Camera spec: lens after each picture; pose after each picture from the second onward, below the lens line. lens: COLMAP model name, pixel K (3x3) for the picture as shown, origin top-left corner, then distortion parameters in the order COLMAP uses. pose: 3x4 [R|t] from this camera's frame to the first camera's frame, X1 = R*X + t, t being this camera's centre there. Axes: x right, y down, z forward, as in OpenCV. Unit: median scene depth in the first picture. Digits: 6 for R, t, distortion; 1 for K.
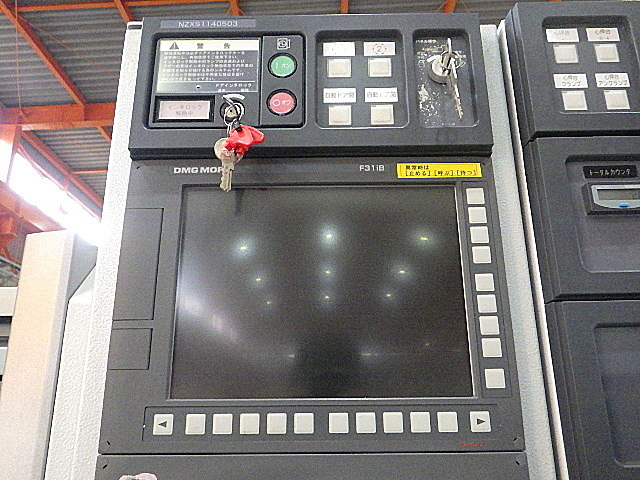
lens RADIAL K [[528.3, 0, 320.0], [0, 528.3, 240.0], [0, 0, 1]] dist [-0.004923, 0.001535]
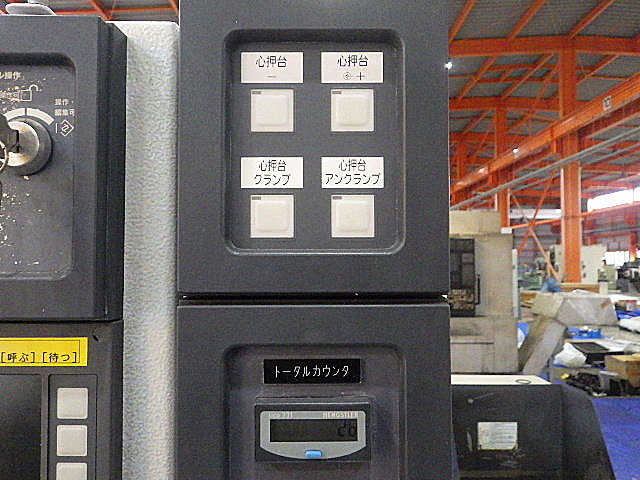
lens RADIAL K [[528.3, 0, 320.0], [0, 528.3, 240.0], [0, 0, 1]] dist [-0.004923, 0.001535]
pose [[0.999733, 0.007779, 0.021759, 0.518613], [-0.013453, 0.961527, 0.274380, -0.386017], [-0.018788, -0.274600, 0.961375, 0.493066]]
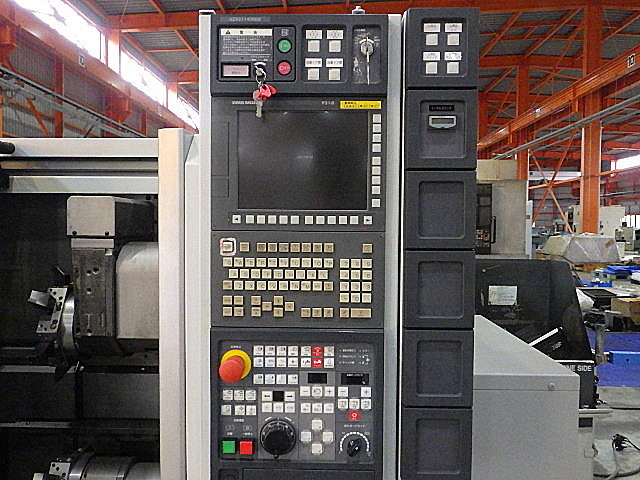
lens RADIAL K [[528.3, 0, 320.0], [0, 528.3, 240.0], [0, 0, 1]] dist [-0.004923, 0.001535]
pose [[0.999851, 0.014816, -0.008839, 0.089675], [-0.010895, 0.939494, 0.342391, -0.331805], [0.013377, -0.342244, 0.939516, -1.094812]]
